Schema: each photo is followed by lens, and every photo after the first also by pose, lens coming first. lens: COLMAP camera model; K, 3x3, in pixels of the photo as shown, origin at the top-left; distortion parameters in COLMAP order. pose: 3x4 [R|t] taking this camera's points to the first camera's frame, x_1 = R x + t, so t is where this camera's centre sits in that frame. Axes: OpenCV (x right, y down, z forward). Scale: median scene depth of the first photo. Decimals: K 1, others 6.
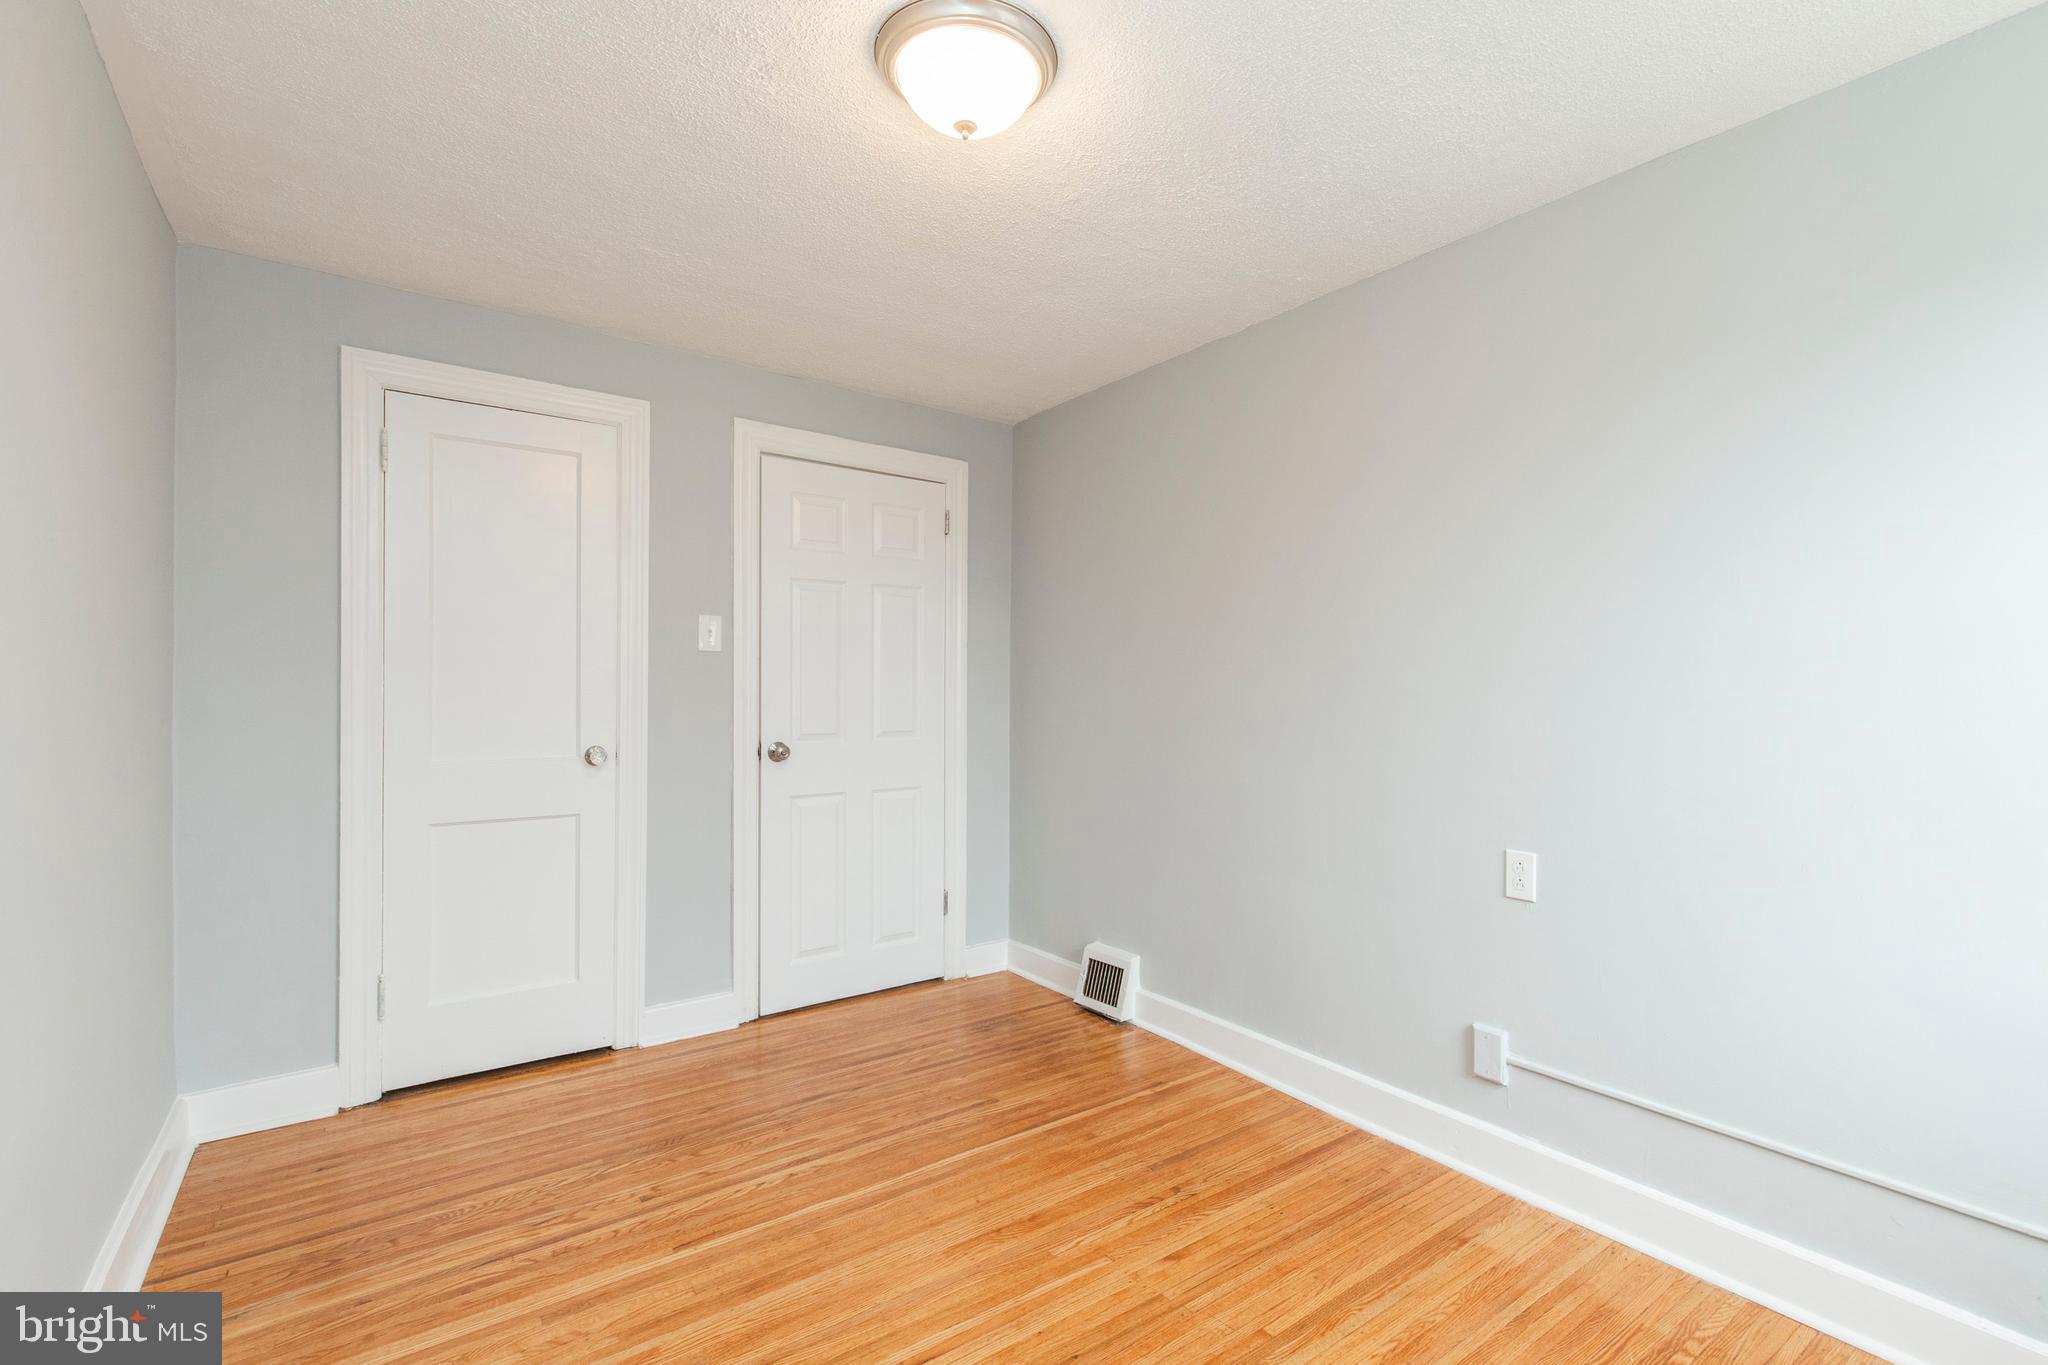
lens RADIAL K [[932.4, 0, 1010.9], [0, 932.4, 690.1], [0, 0, 1]] dist [0.006975, -0.003016]
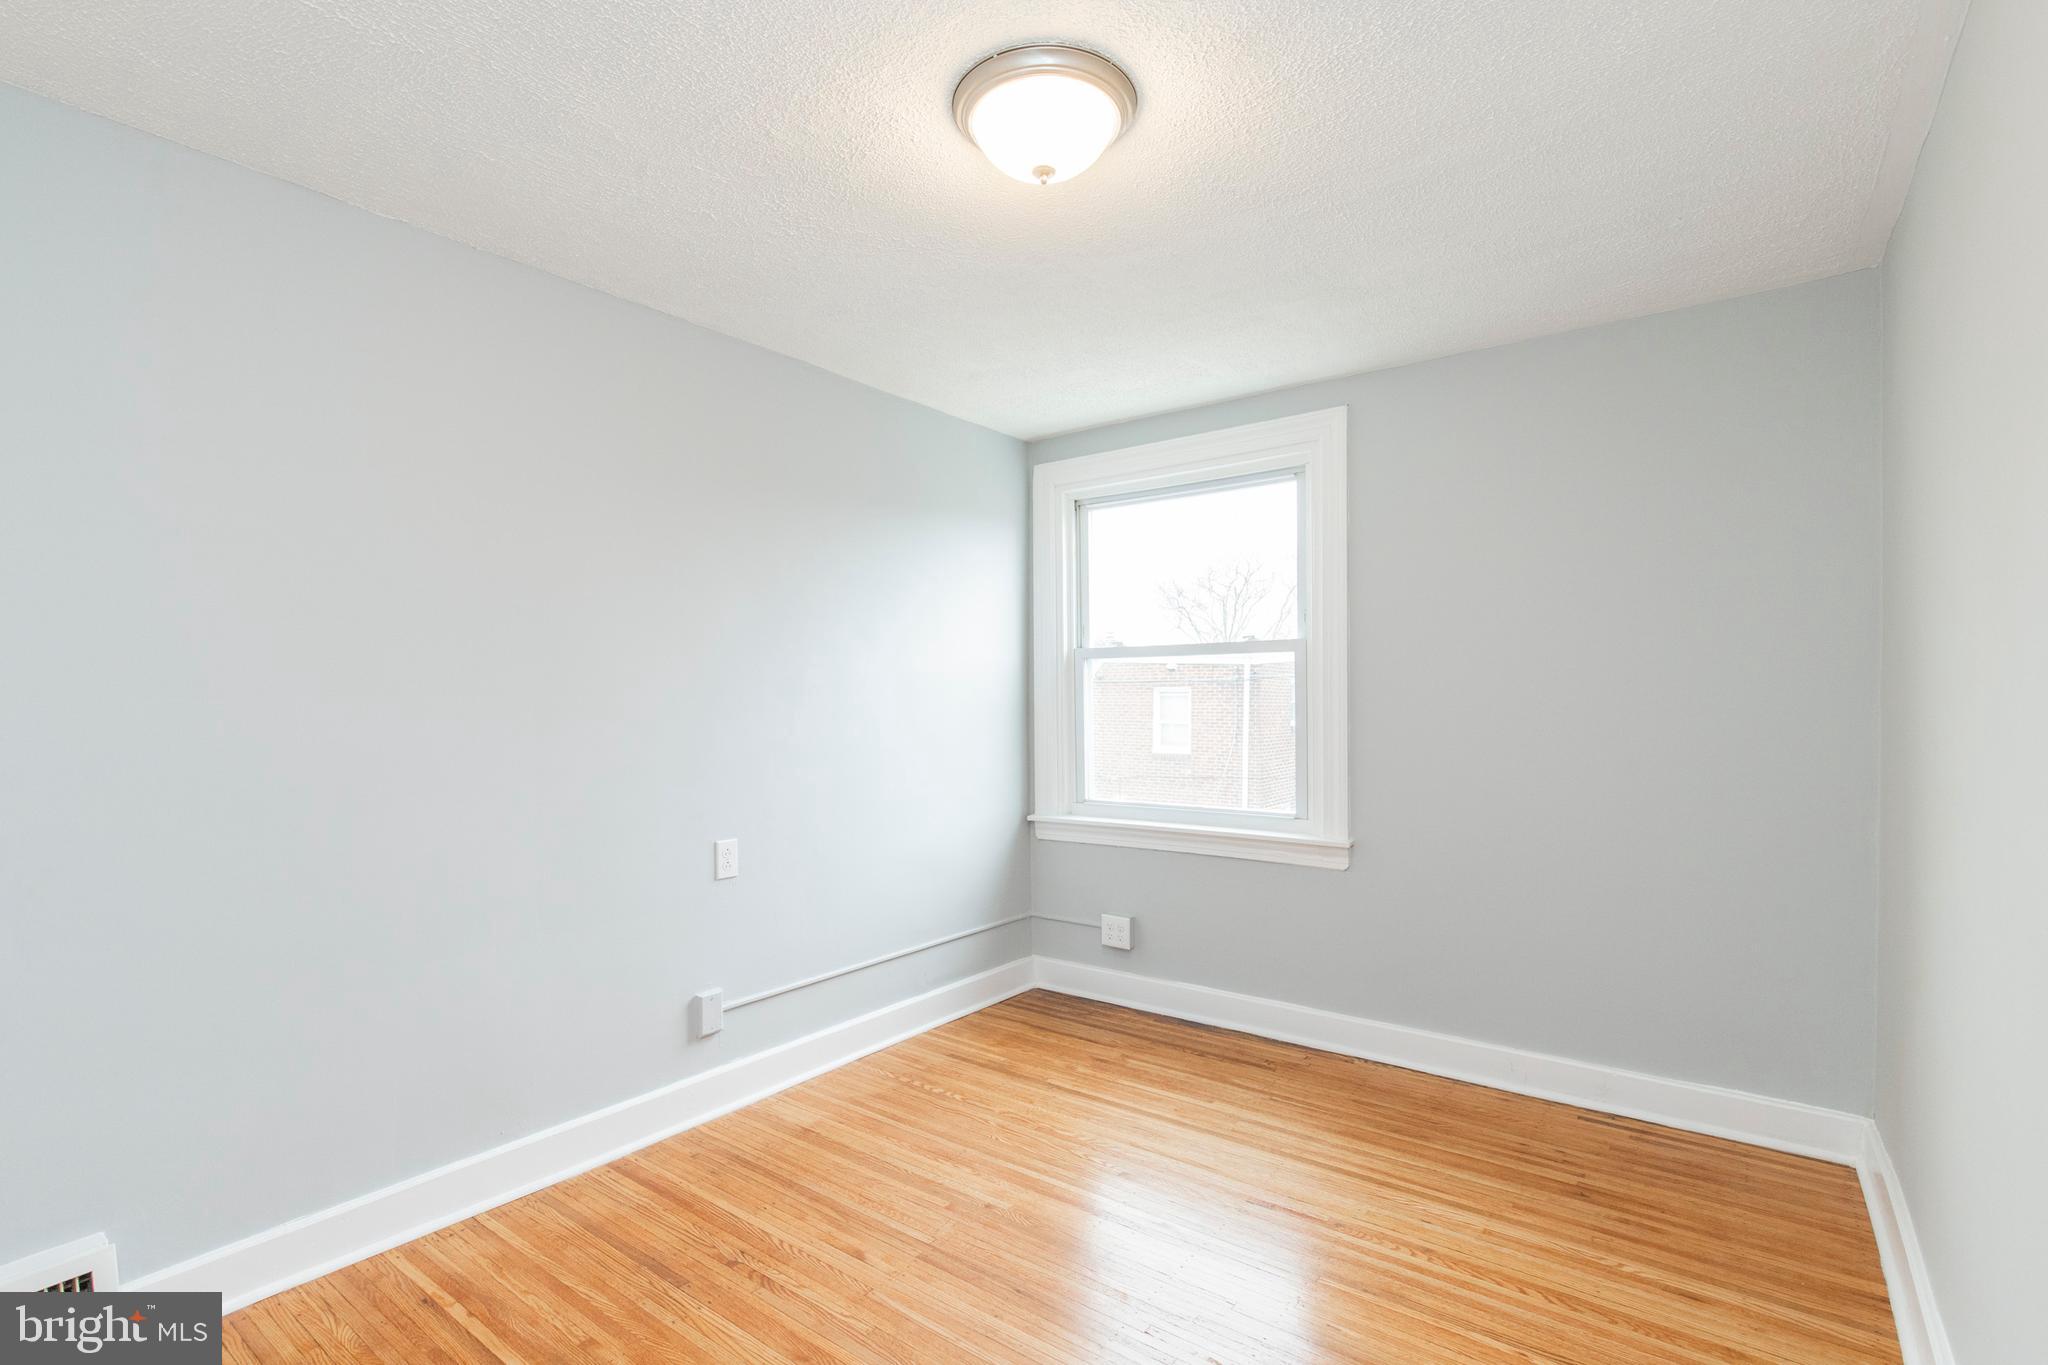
lens RADIAL K [[932.4, 0, 1020.1], [0, 932.4, 708.9], [0, 0, 1]] dist [0.006975, -0.003016]
pose [[-0.322720, -0.006231, 0.946474, -0.762620], [-0.007266, 0.999965, 0.004106, -0.011662], [-0.946467, -0.005552, -0.322754, 1.017821]]
